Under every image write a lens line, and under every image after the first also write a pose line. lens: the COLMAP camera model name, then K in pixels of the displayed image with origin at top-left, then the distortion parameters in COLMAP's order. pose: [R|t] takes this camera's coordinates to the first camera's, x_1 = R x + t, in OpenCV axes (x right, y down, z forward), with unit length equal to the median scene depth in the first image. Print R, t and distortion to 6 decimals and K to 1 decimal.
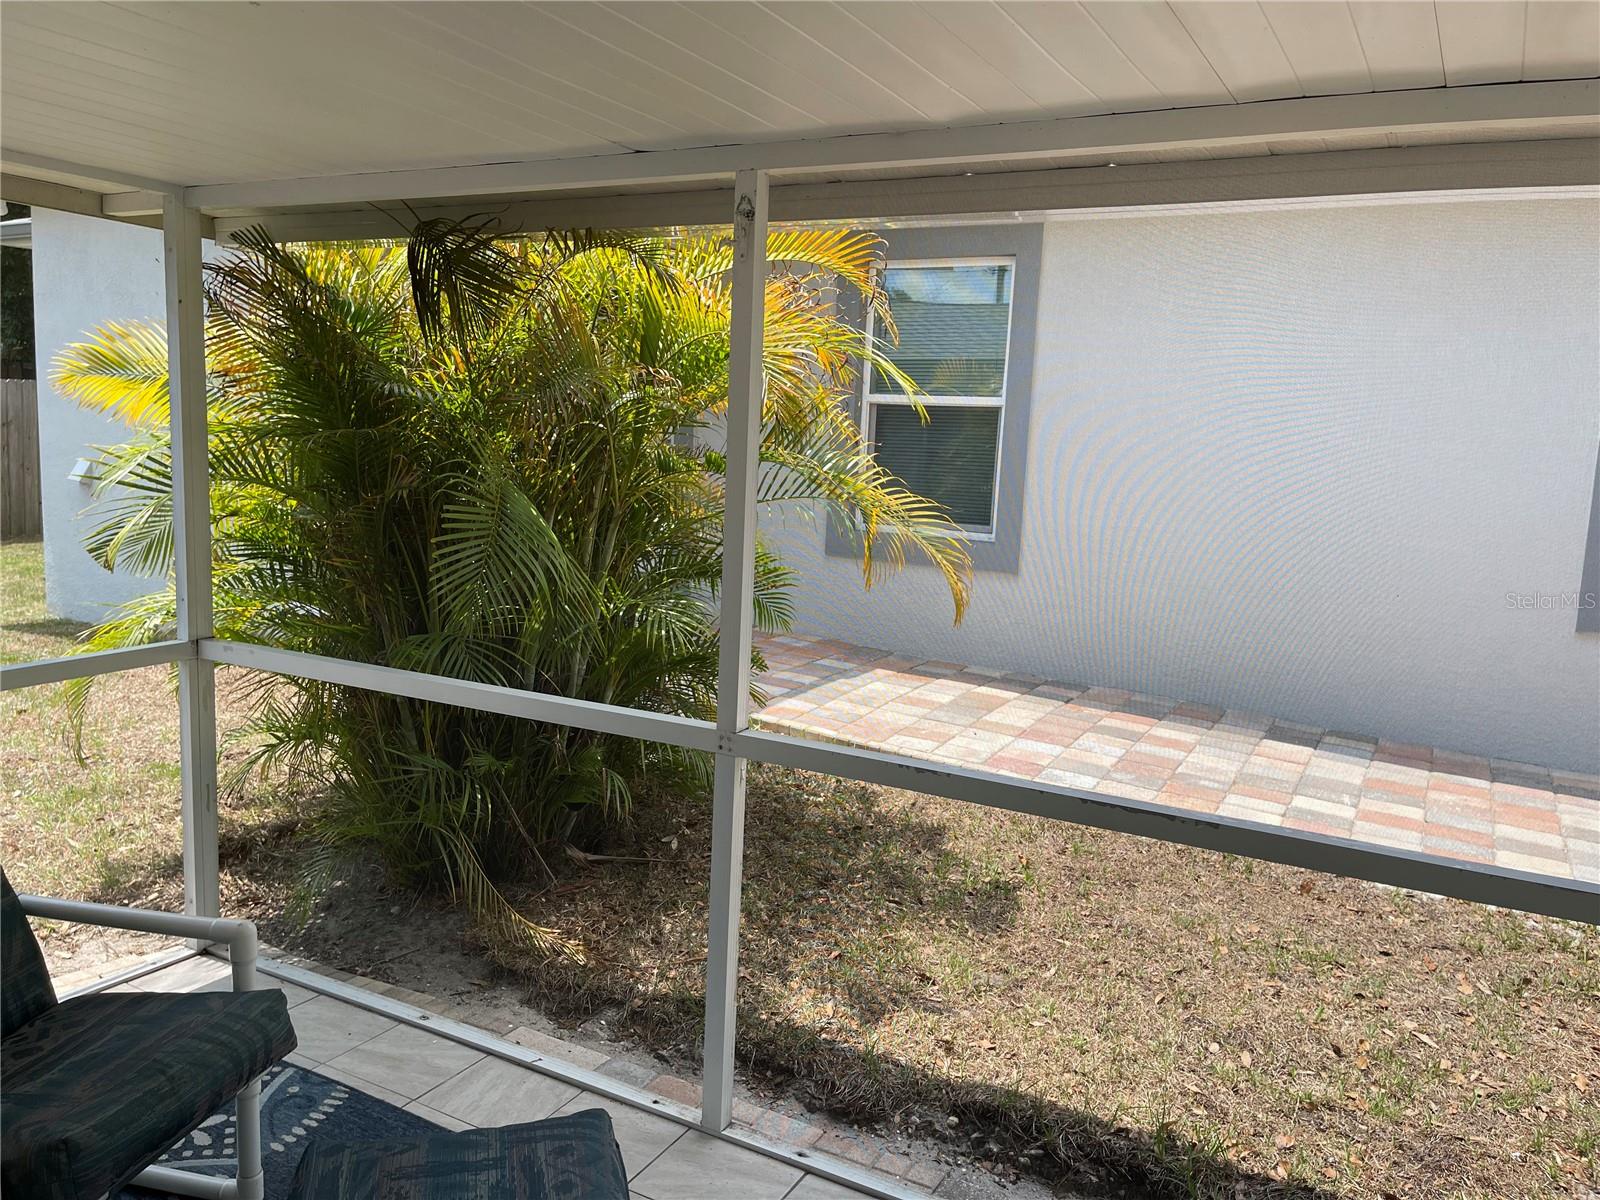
lens RADIAL K [[1207.5, 0, 825.7], [0, 1207.5, 601.8], [0, 0, 1]] dist [0.081870, -0.106851]
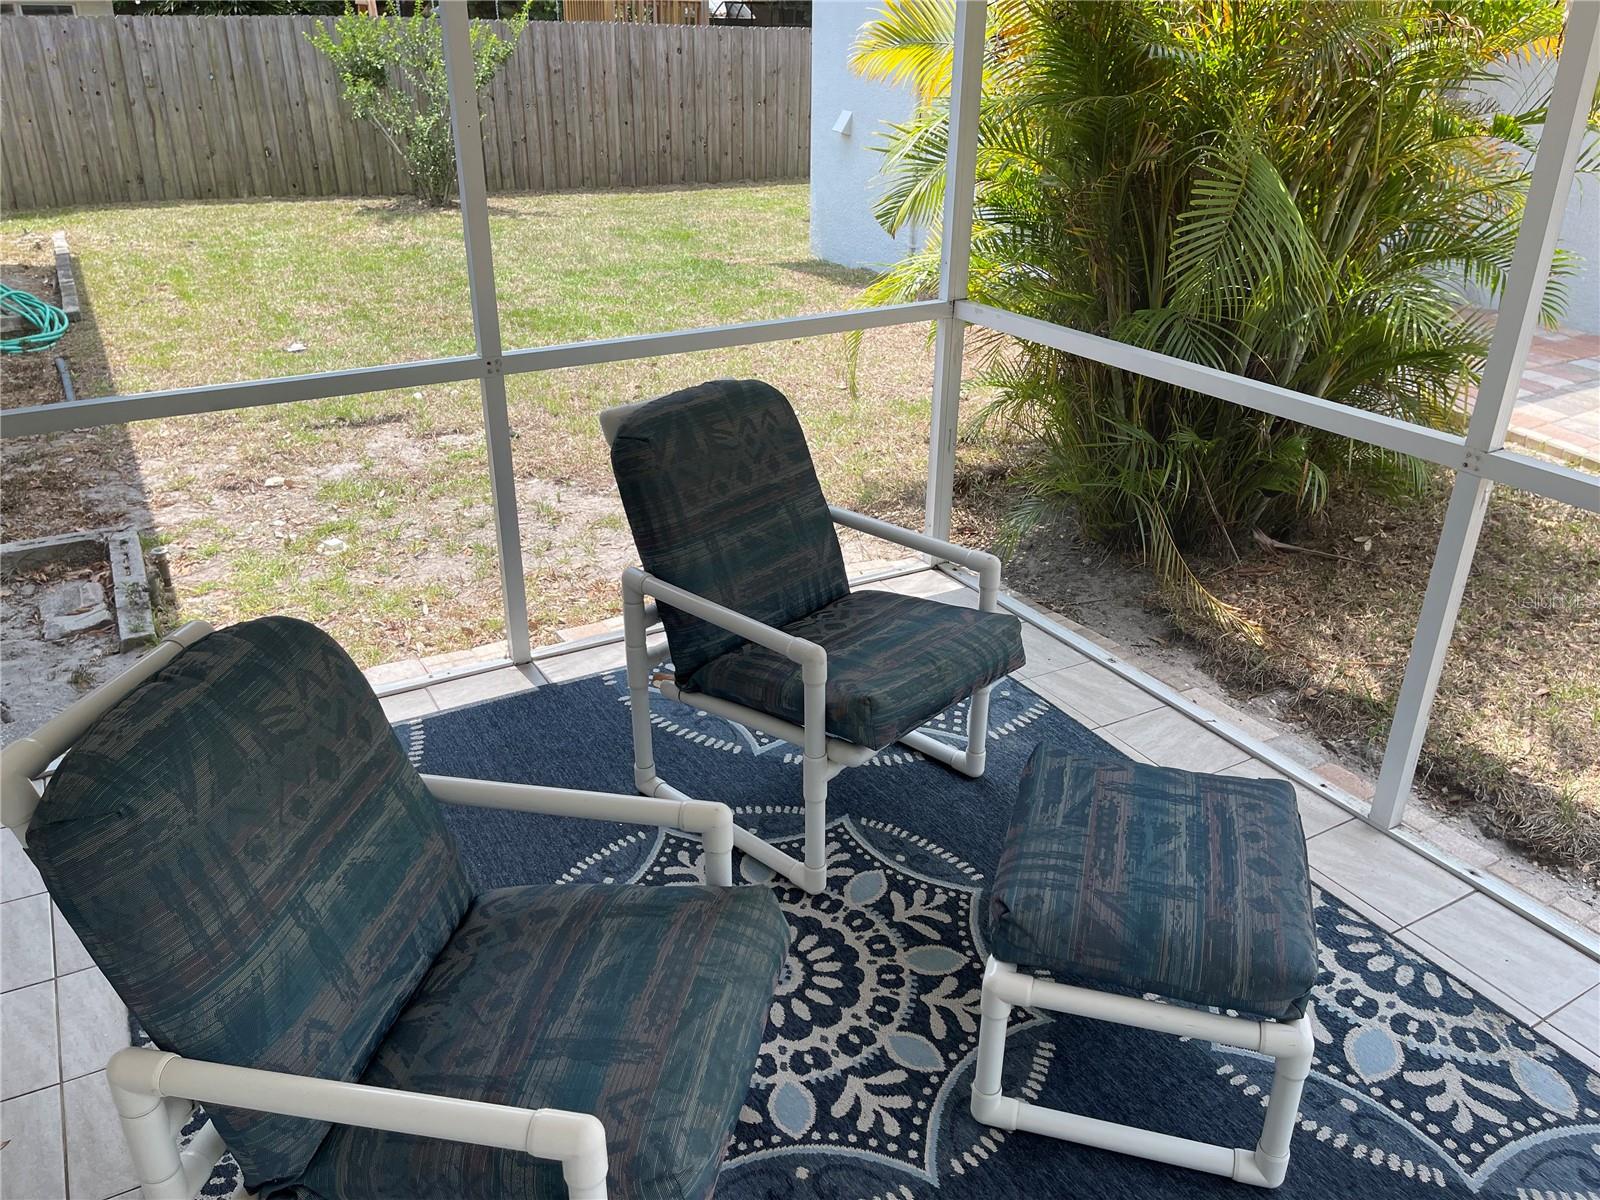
lens RADIAL K [[1207.5, 0, 812.3], [0, 1207.5, 597.3], [0, 0, 1]] dist [0.081870, -0.106851]
pose [[0.854034, 0.190190, -0.484205, -0.028324], [-0.051141, 0.956959, 0.285682, -0.019322], [0.517698, -0.219219, 0.827002, -0.051042]]
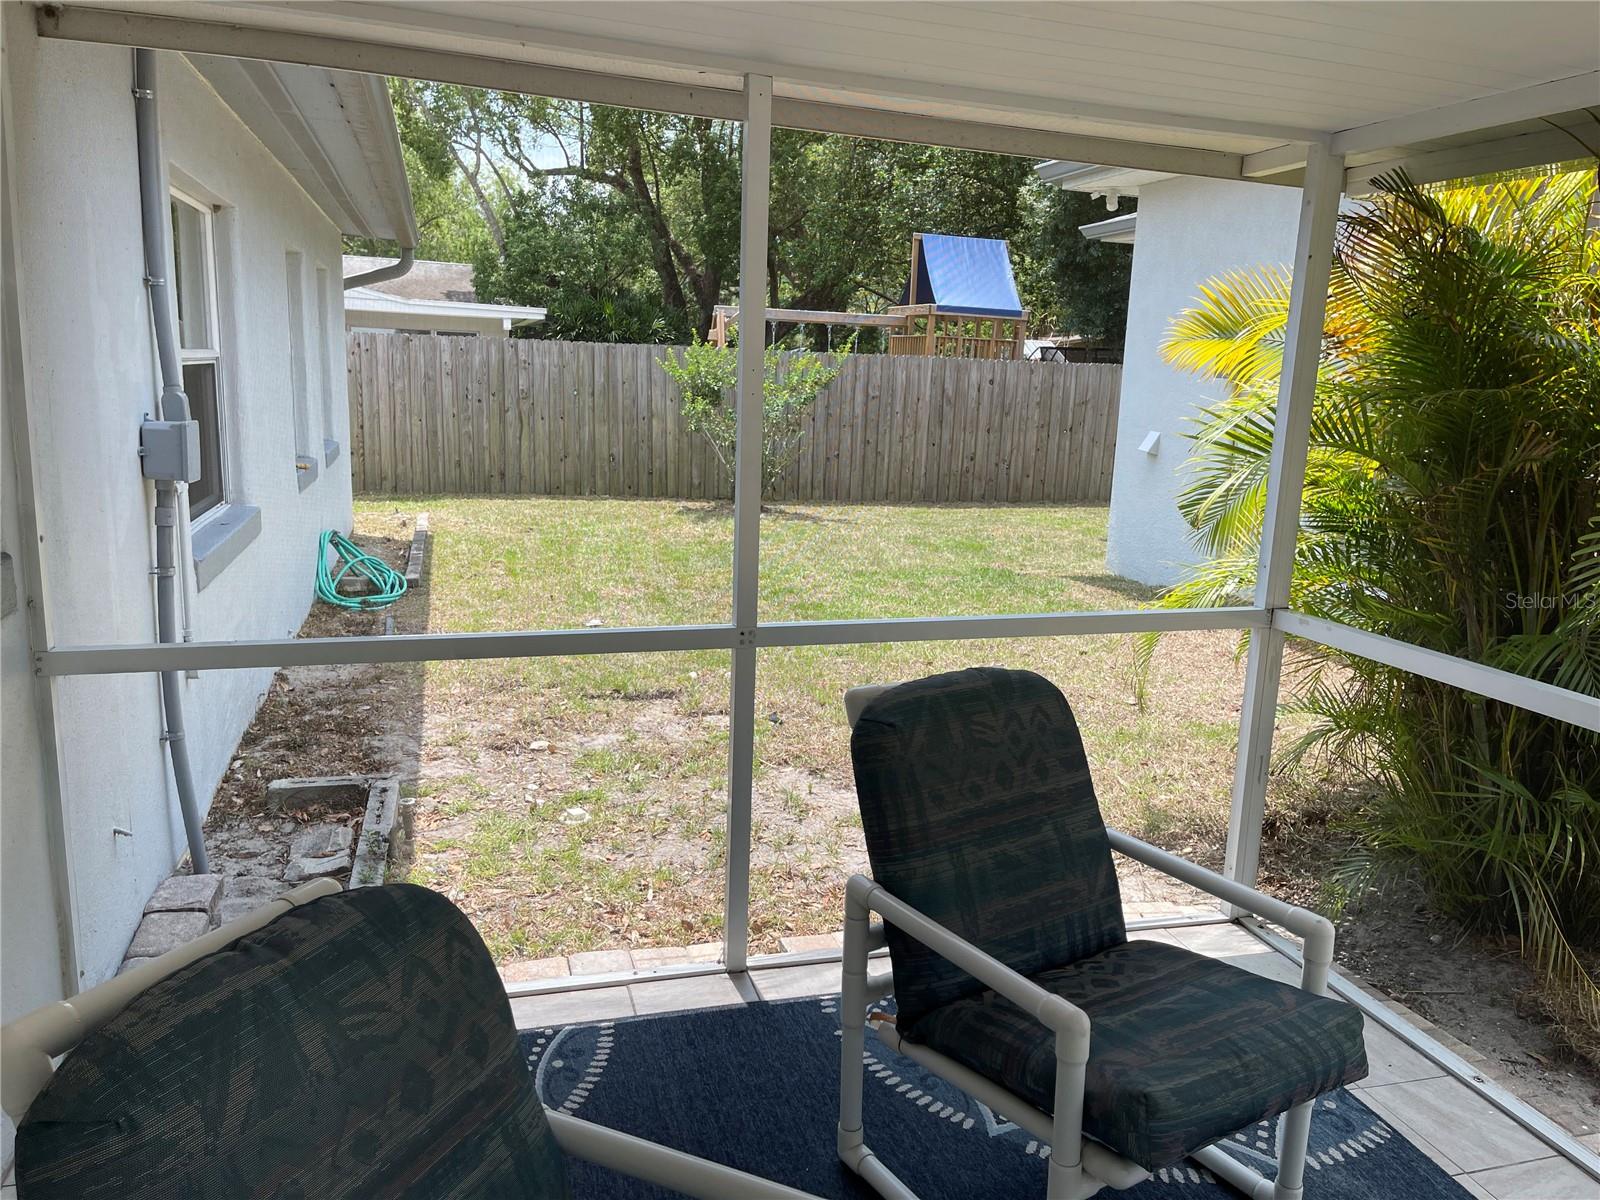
lens RADIAL K [[1207.5, 0, 814.5], [0, 1207.5, 618.1], [0, 0, 1]] dist [0.081870, -0.106851]
pose [[0.703575, 0.127226, -0.699139, -0.083882], [-0.109156, 0.991516, 0.070582, 0.009107], [0.702187, 0.026655, 0.711493, 0.047882]]
